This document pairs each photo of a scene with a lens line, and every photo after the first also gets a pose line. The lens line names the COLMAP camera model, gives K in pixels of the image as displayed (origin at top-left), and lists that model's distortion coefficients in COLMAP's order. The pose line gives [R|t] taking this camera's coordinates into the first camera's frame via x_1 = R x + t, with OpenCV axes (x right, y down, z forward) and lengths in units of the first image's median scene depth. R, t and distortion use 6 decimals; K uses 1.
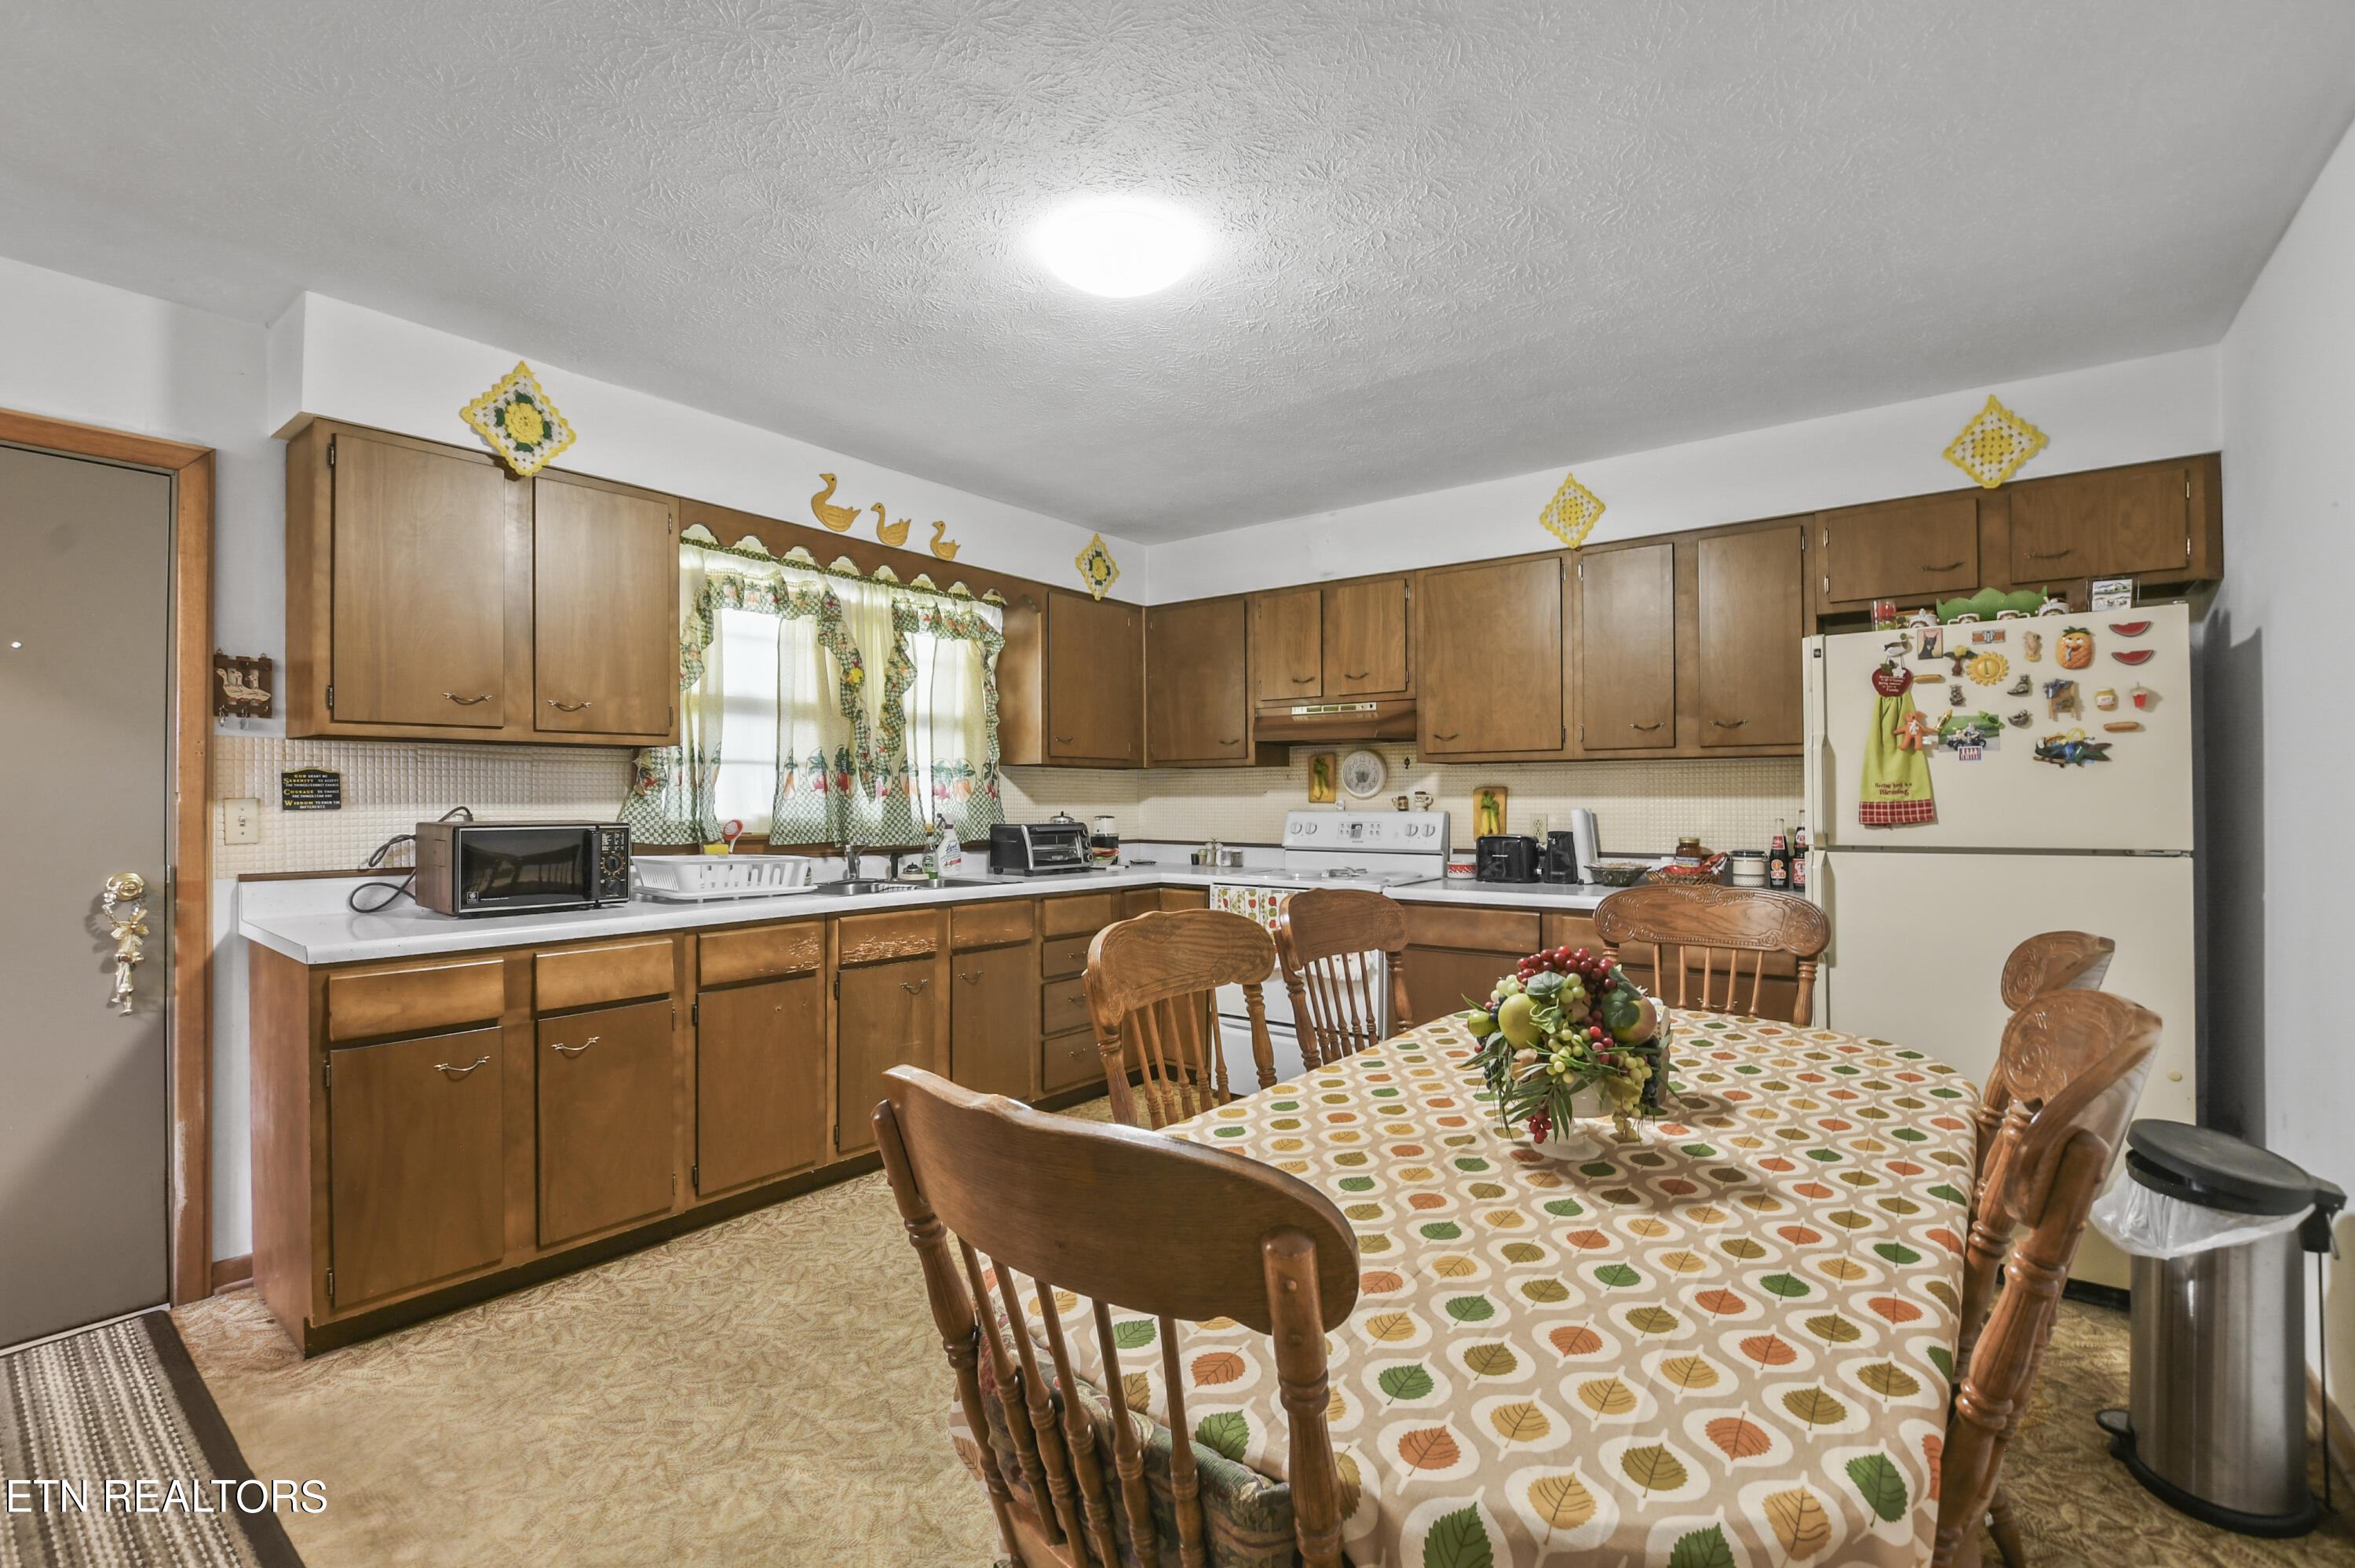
lens RADIAL K [[1031.7, 0, 1169.6], [0, 1031.7, 801.8], [0, 0, 1]] dist [-0.031572, 0.004145]
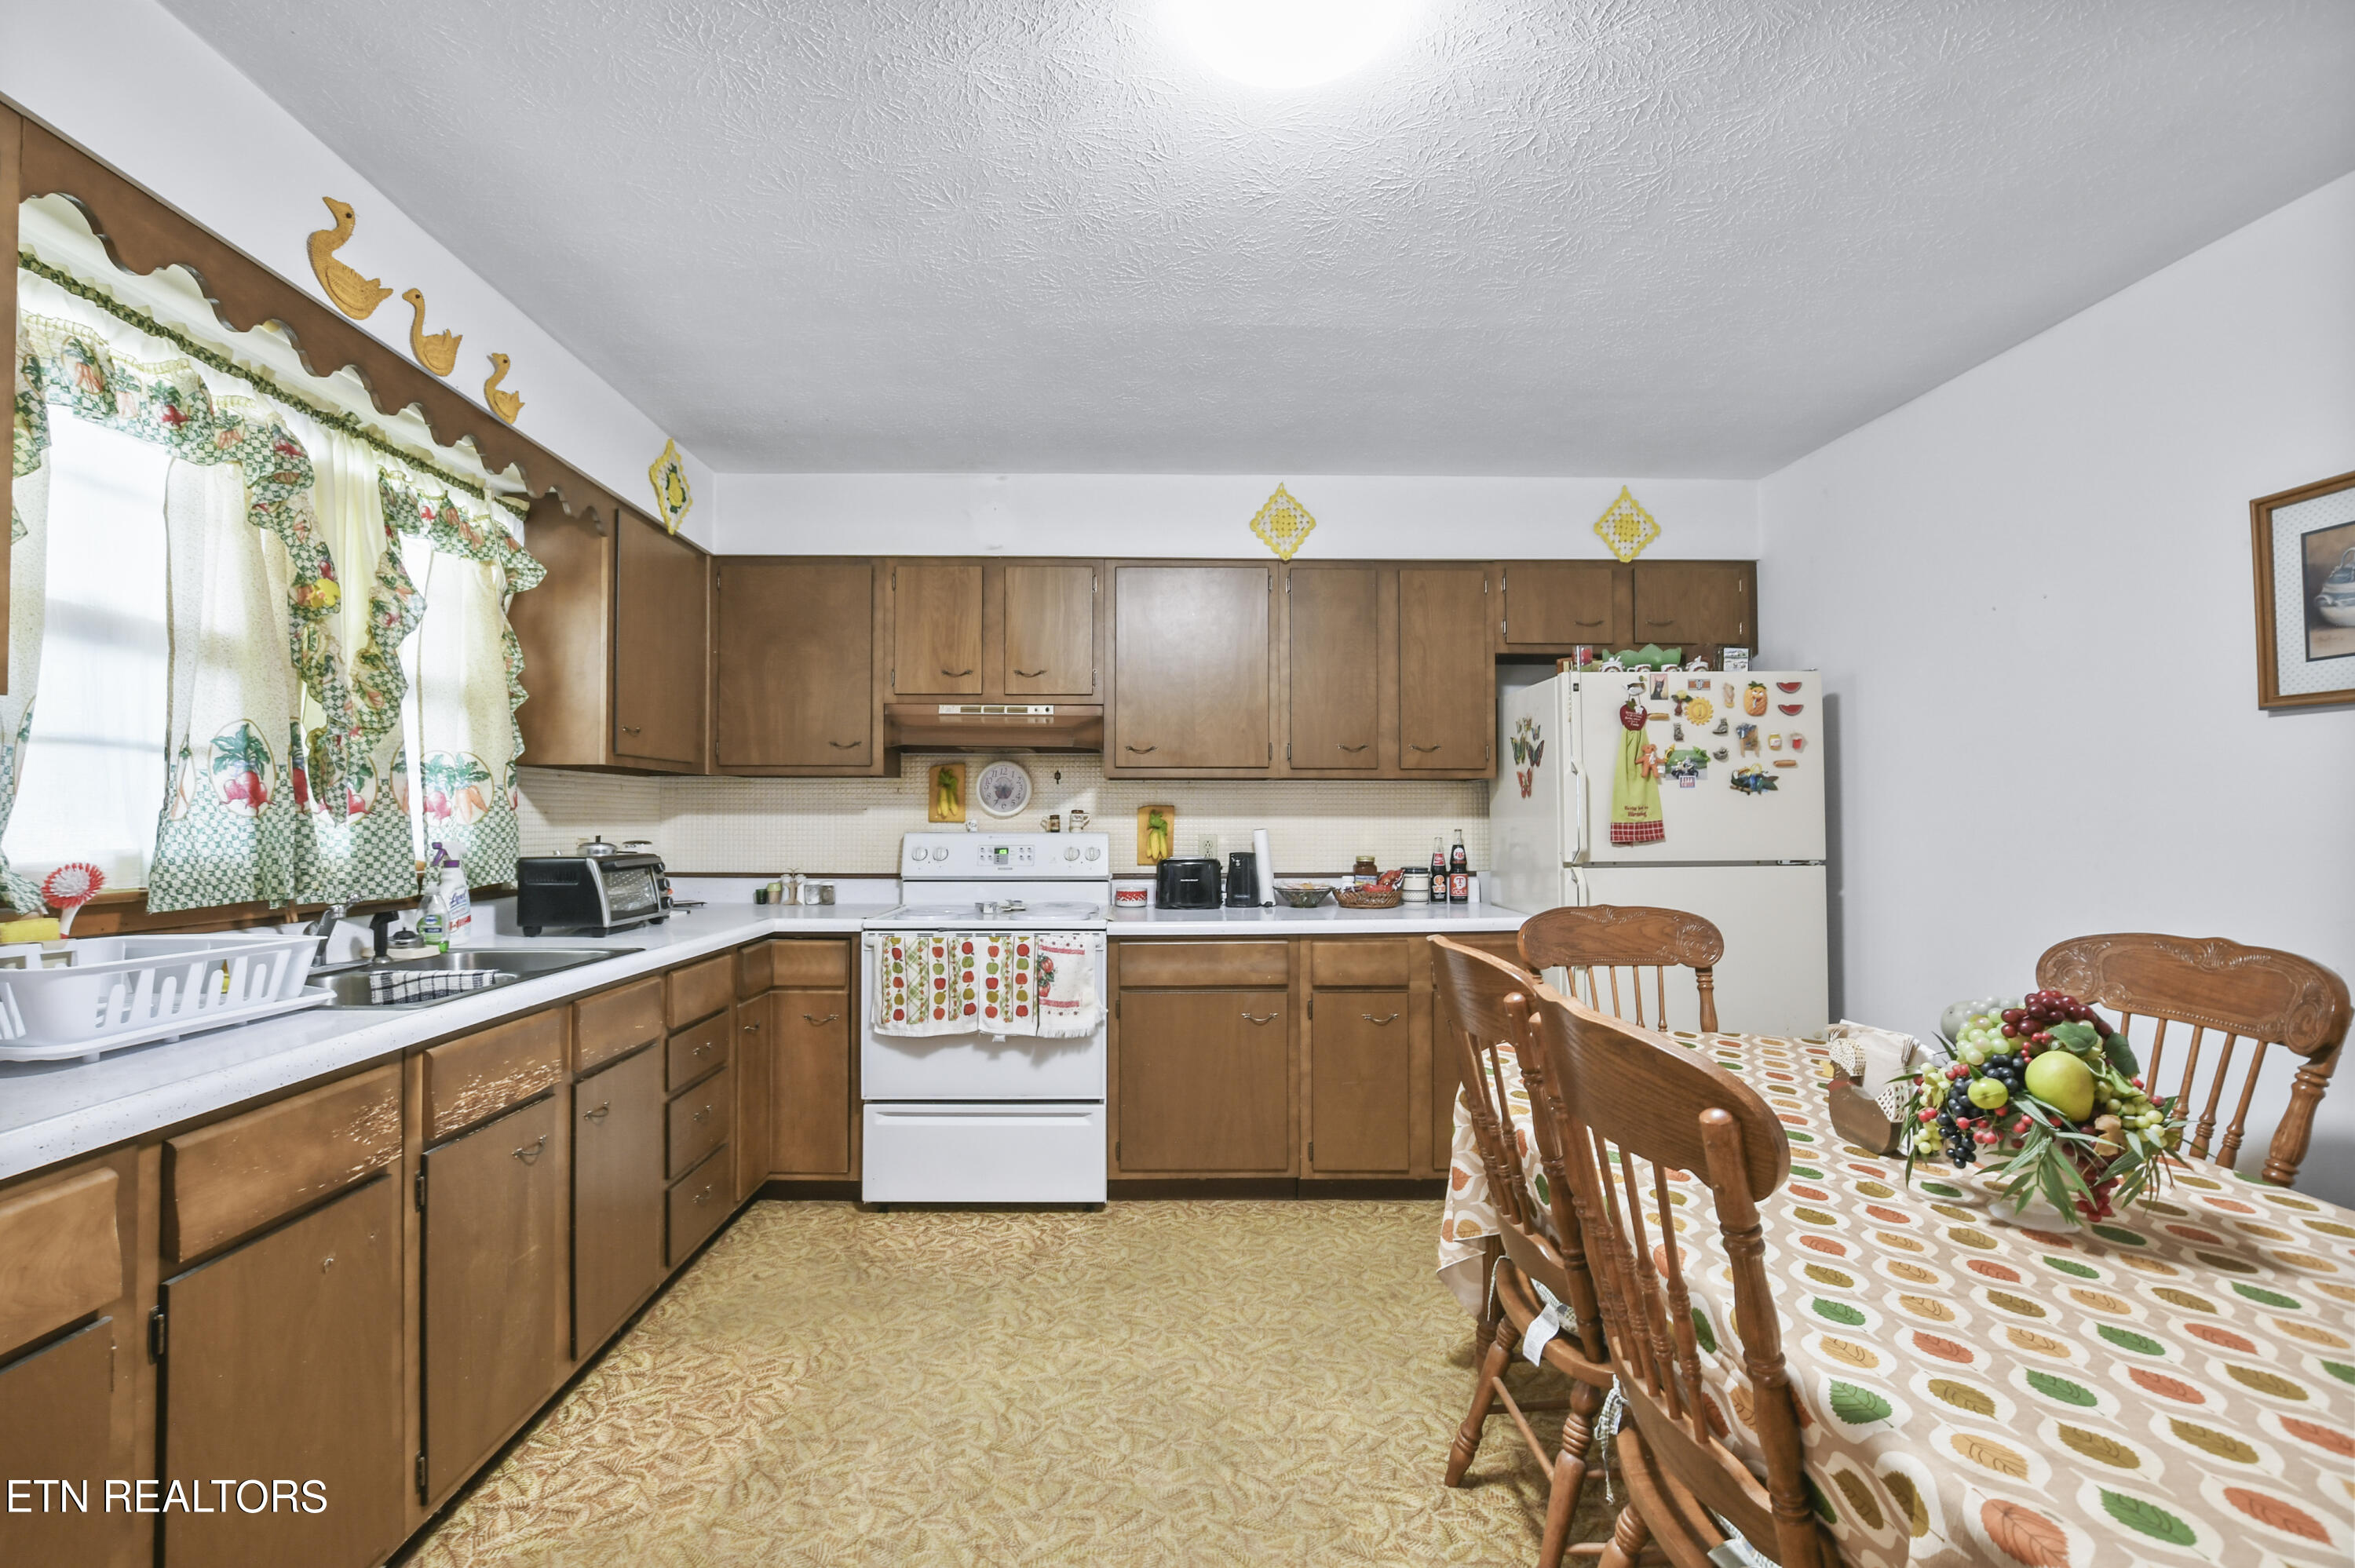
lens RADIAL K [[1031.7, 0, 1162.0], [0, 1031.7, 801.5], [0, 0, 1]] dist [-0.031572, 0.004145]
pose [[0.779444, 0.010372, 0.626386, -0.316844], [-0.000640, 0.999876, -0.015760, -0.004146], [-0.626472, 0.011883, 0.779353, 0.330501]]
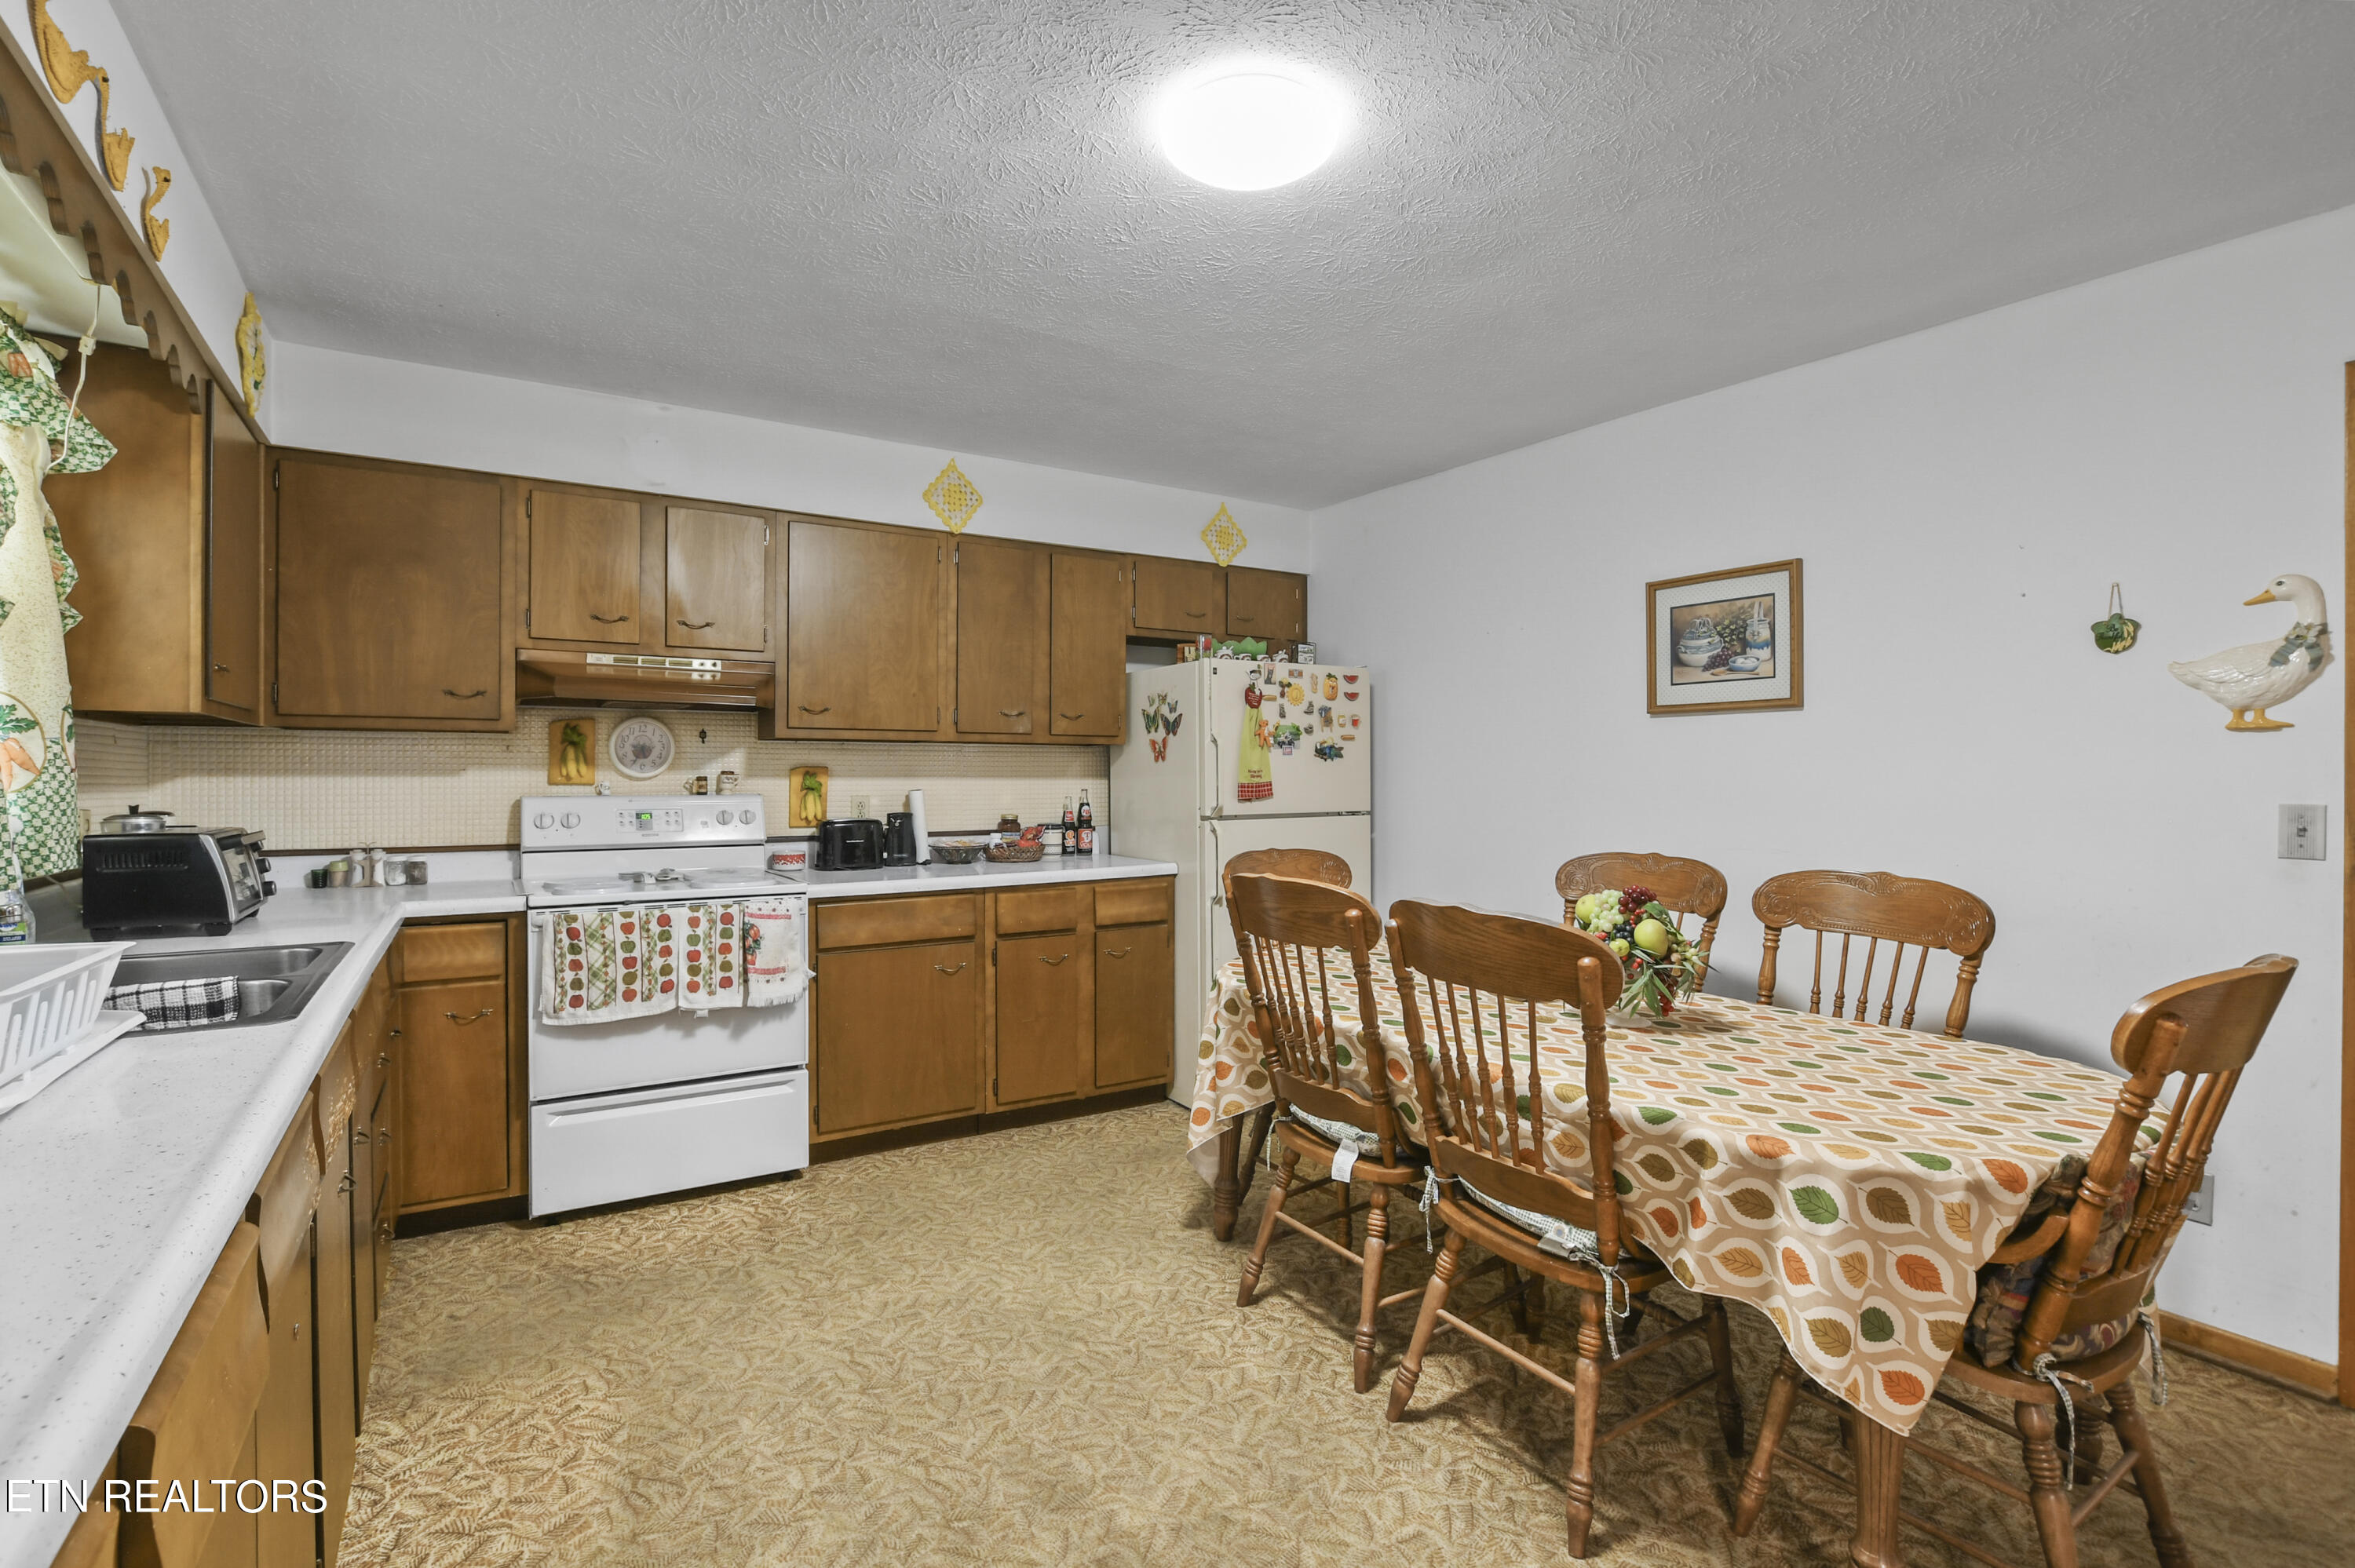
lens RADIAL K [[1031.7, 0, 1181.4], [0, 1031.7, 786.5], [0, 0, 1]] dist [-0.031572, 0.004145]
pose [[0.343172, -0.008728, 0.939232, -0.505229], [-0.000196, 0.999956, 0.009365, -0.006548], [-0.939273, -0.003398, 0.343155, 0.454954]]
